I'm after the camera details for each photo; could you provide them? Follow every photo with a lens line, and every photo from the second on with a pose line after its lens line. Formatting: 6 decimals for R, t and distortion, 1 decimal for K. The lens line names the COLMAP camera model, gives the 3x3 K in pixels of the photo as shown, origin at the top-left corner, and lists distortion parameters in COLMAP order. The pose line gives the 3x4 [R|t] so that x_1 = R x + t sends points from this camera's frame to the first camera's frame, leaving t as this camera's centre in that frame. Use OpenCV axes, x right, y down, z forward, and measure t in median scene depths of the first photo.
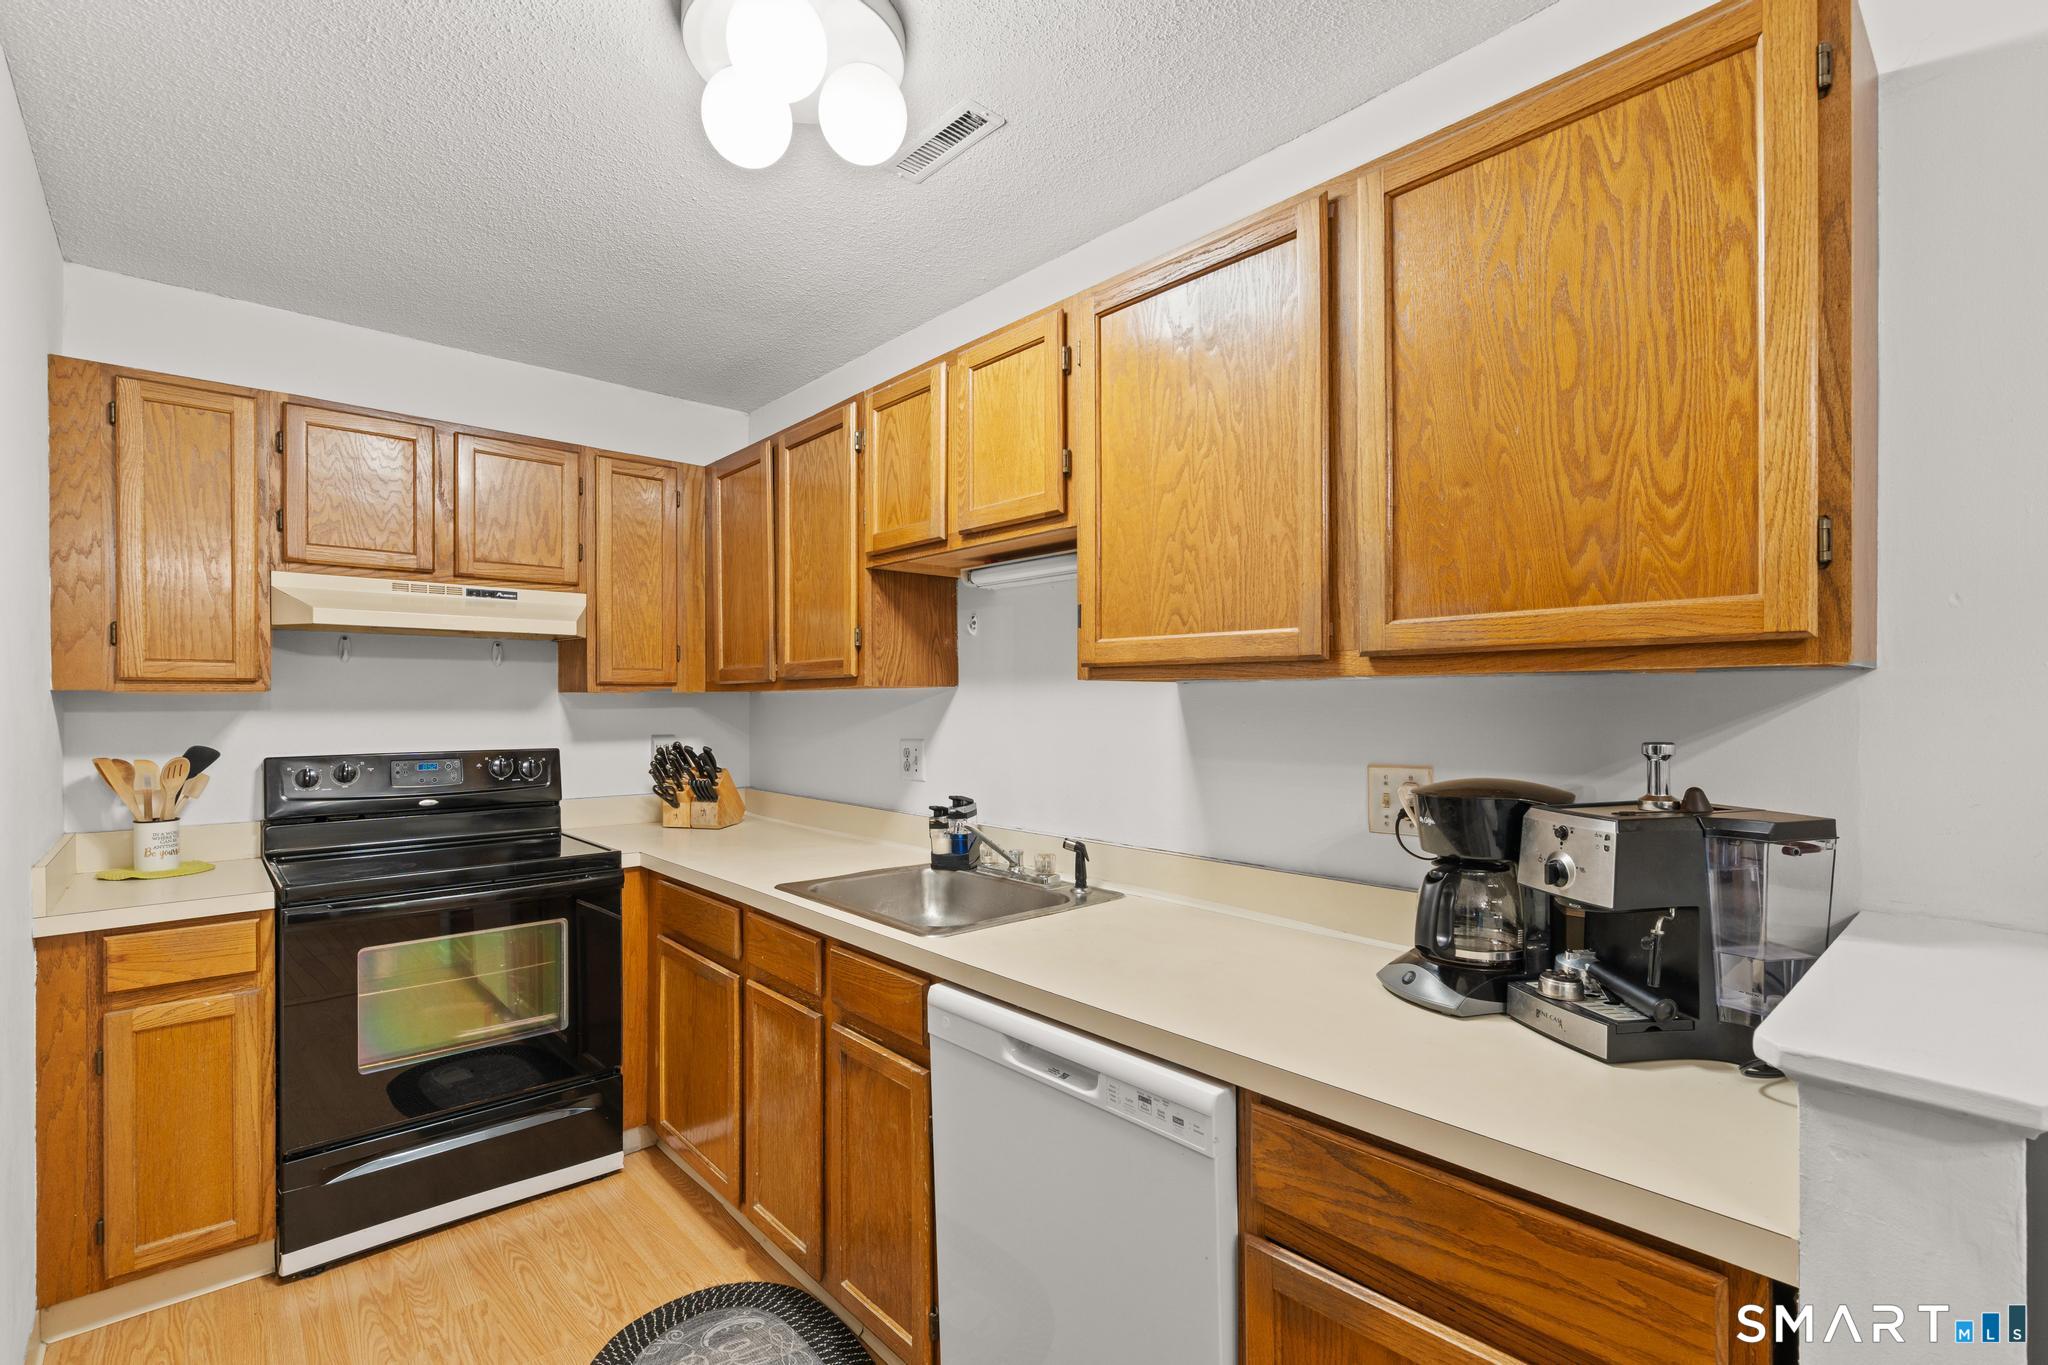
lens RADIAL K [[925.1, 0, 1027.4], [0, 925.1, 699.3], [0, 0, 1]] dist [-0.009562, 0.003243]
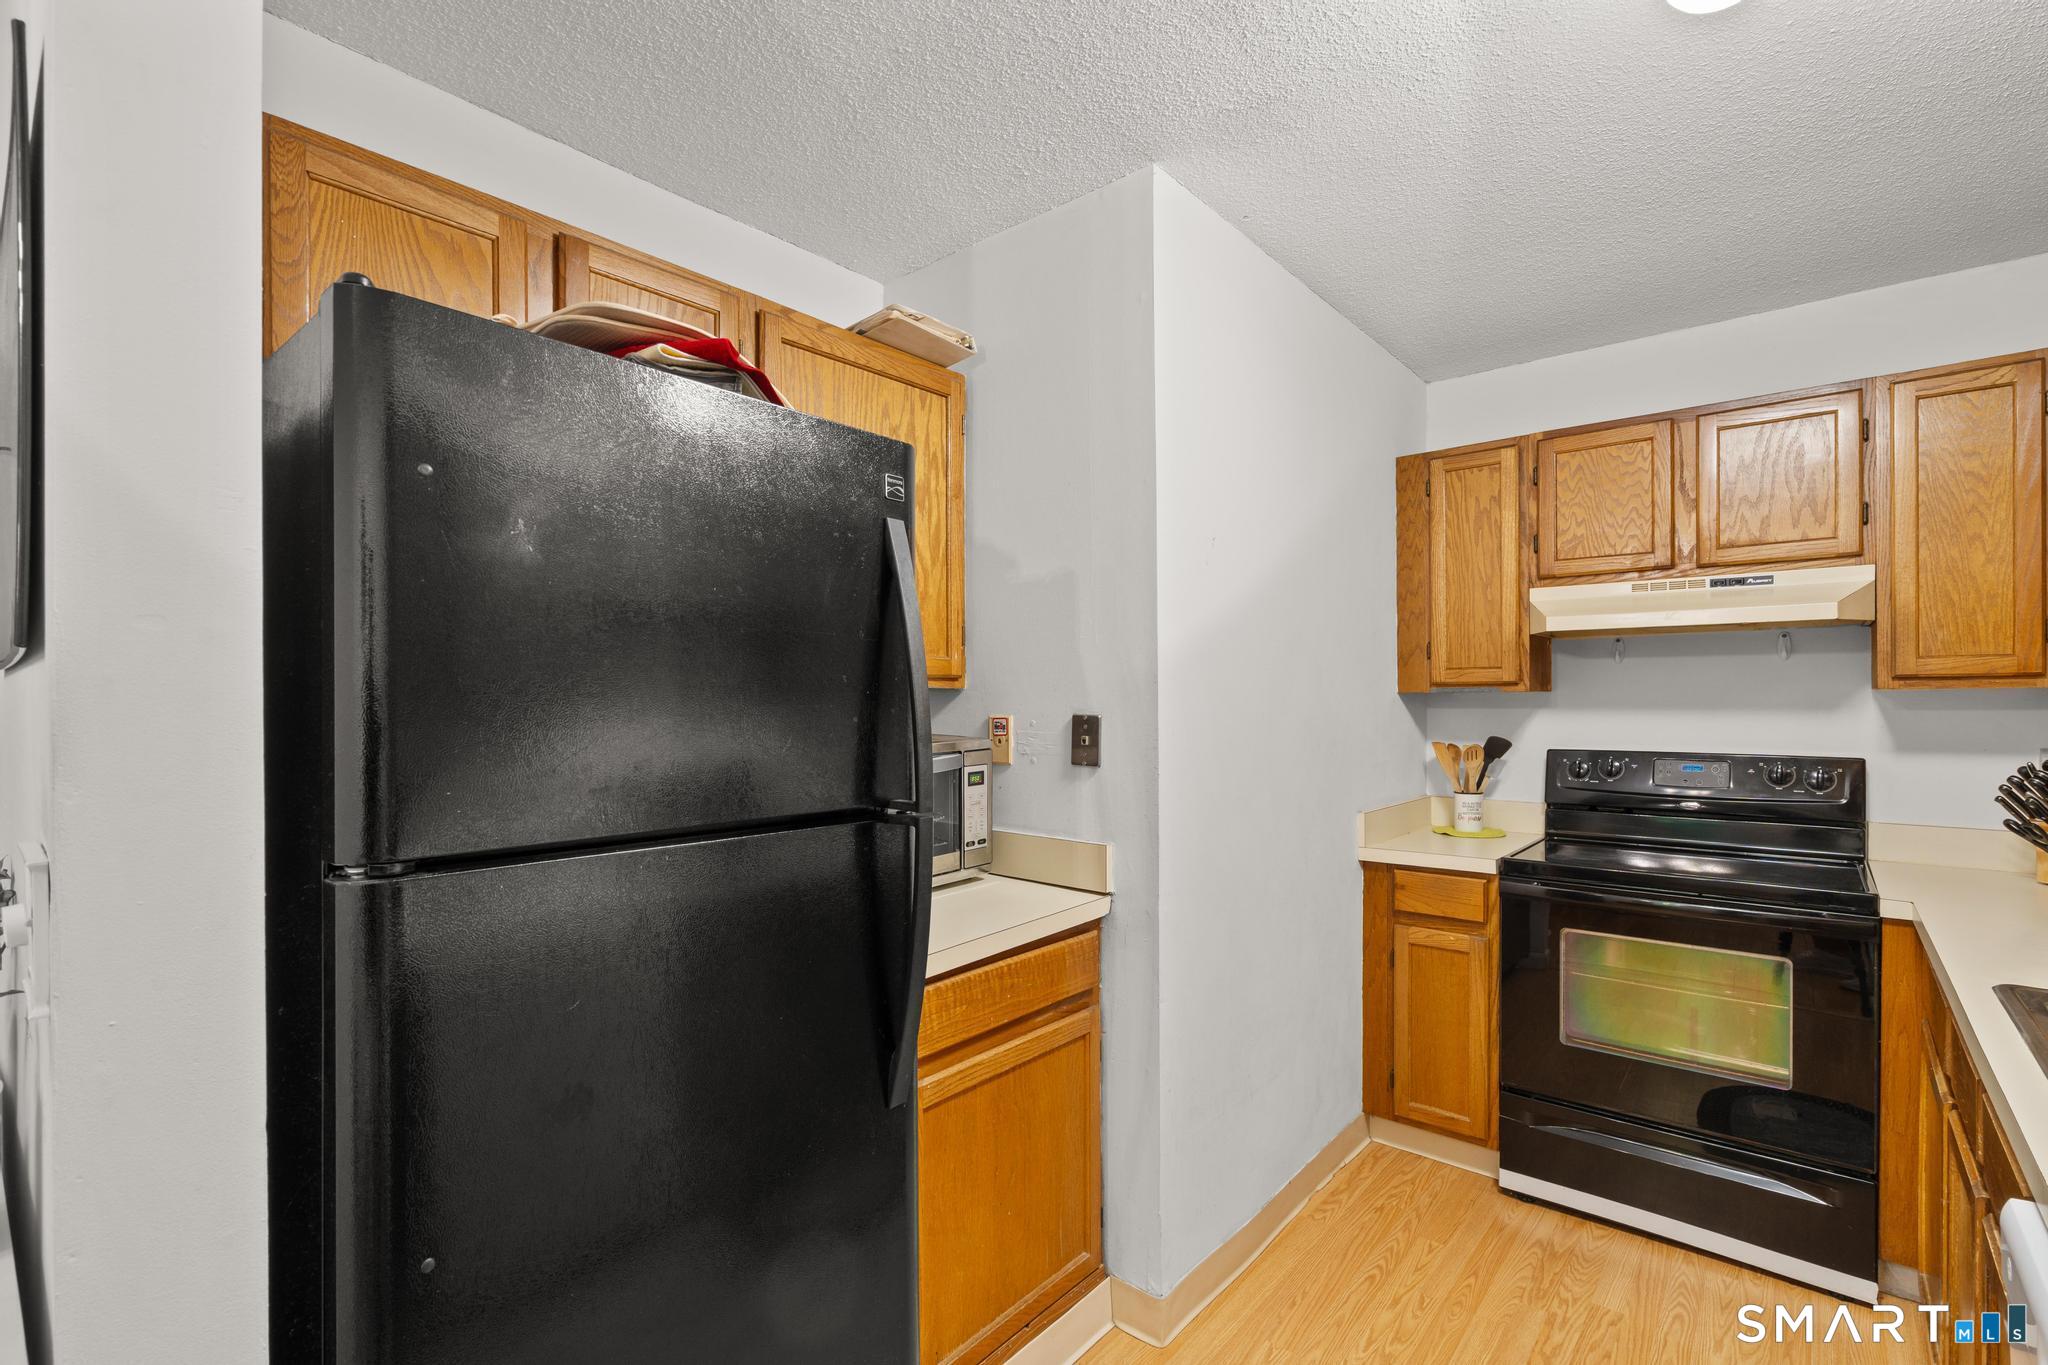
lens RADIAL K [[925.1, 0, 1026.6], [0, 925.1, 701.4], [0, 0, 1]] dist [-0.009562, 0.003243]
pose [[0.127759, 0.001496, -0.991804, 0.309963], [0.003458, 0.999992, 0.001954, -0.001179], [0.991799, -0.003679, 0.127753, 0.263724]]
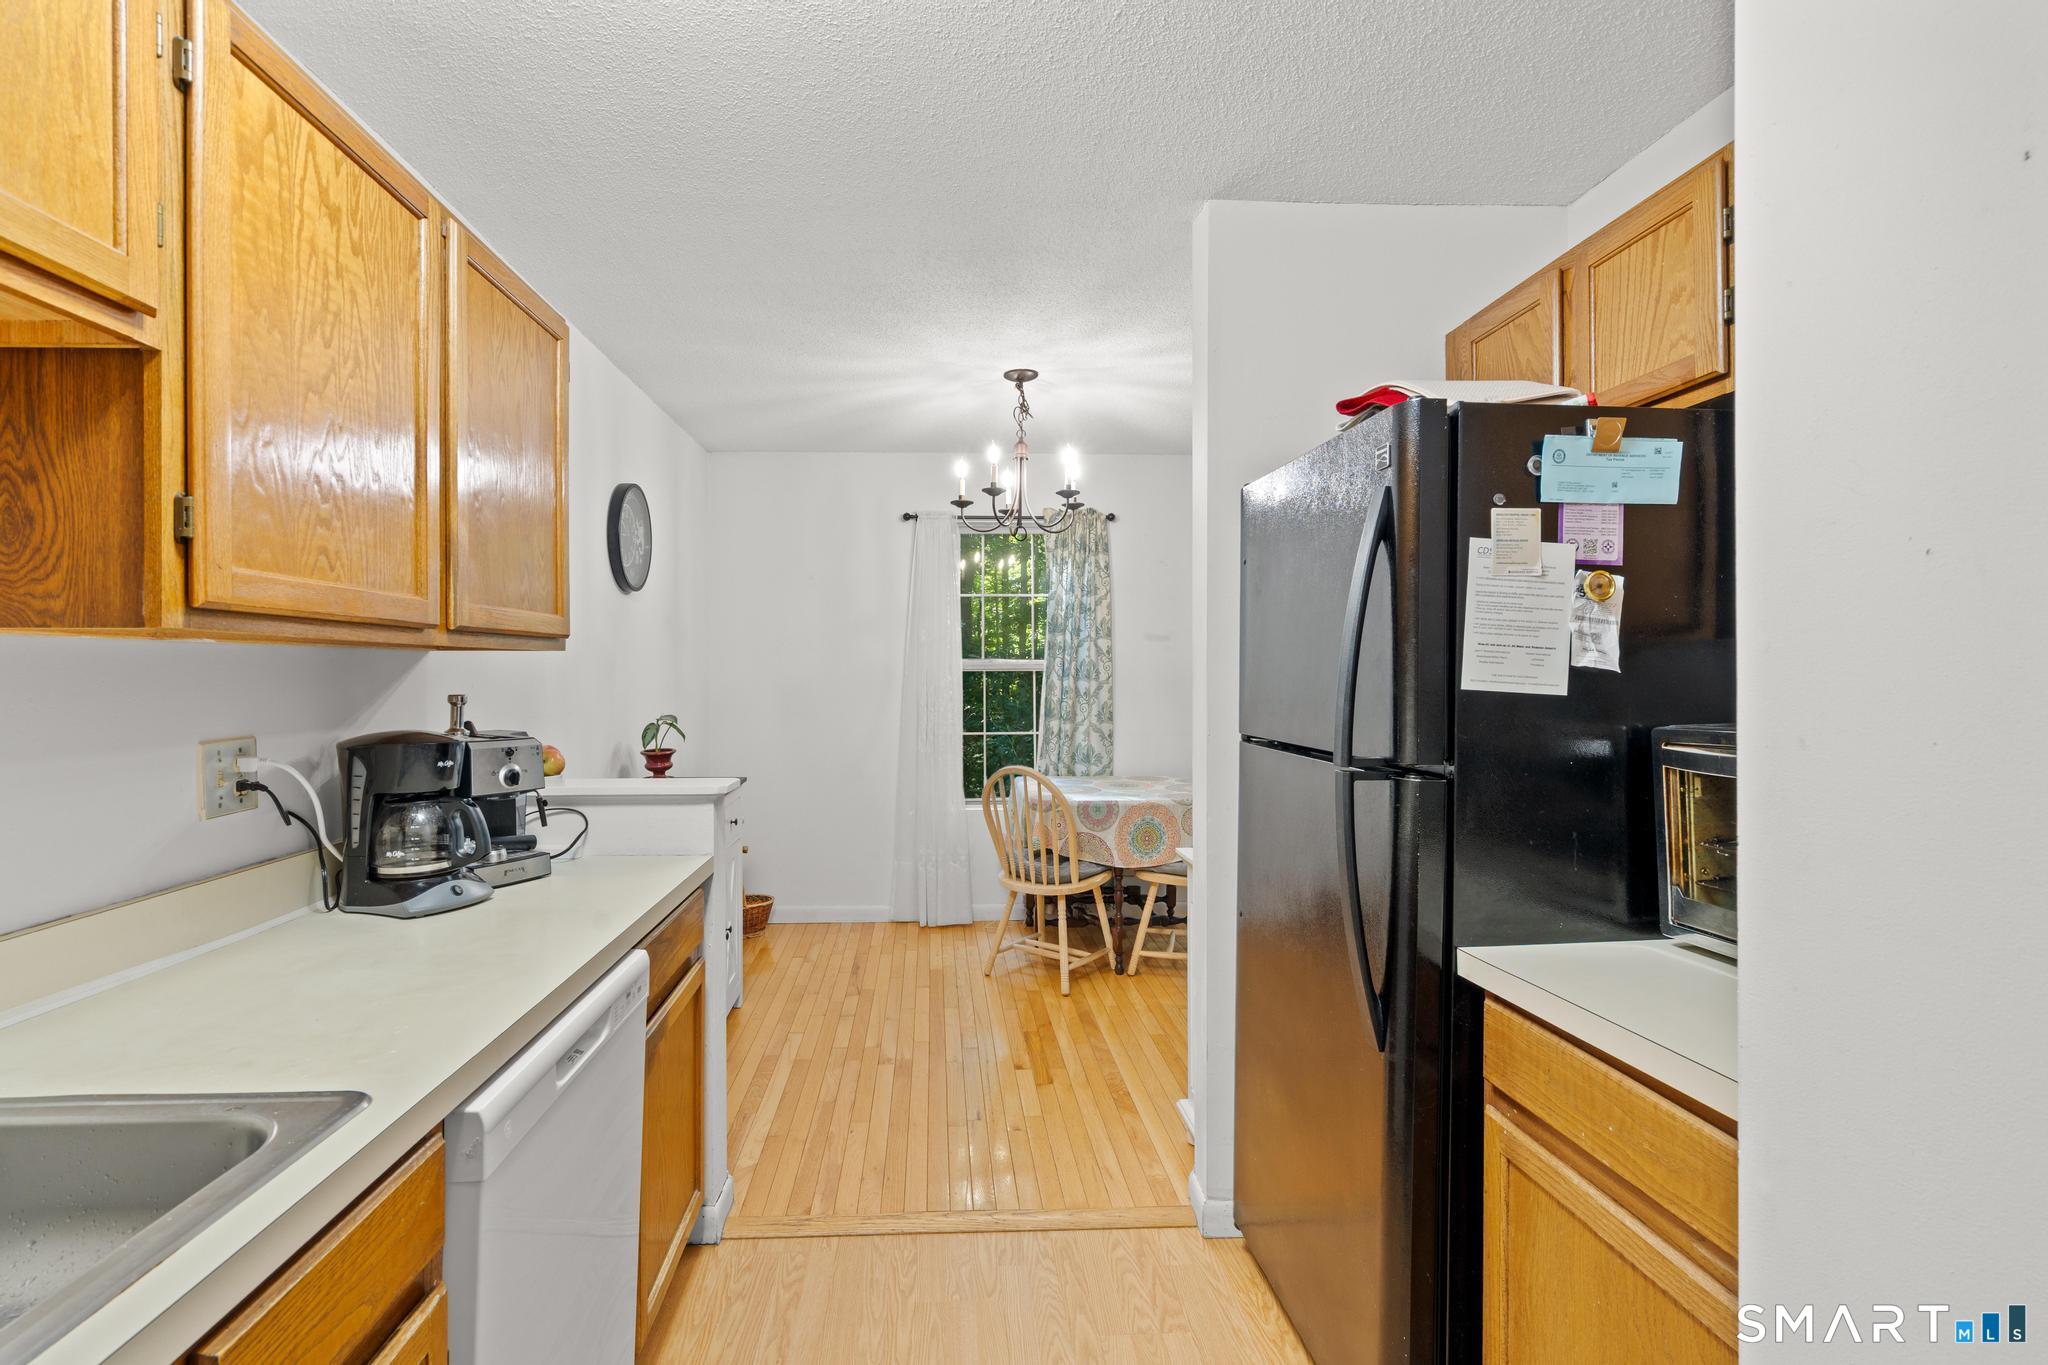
lens RADIAL K [[925.1, 0, 1016.5], [0, 925.1, 679.6], [0, 0, 1]] dist [-0.009562, 0.003243]
pose [[-0.778201, 0.001175, 0.628014, -0.652897], [0.006953, 0.999953, 0.006745, 0.010722], [-0.627976, 0.009616, -0.778173, 1.029461]]
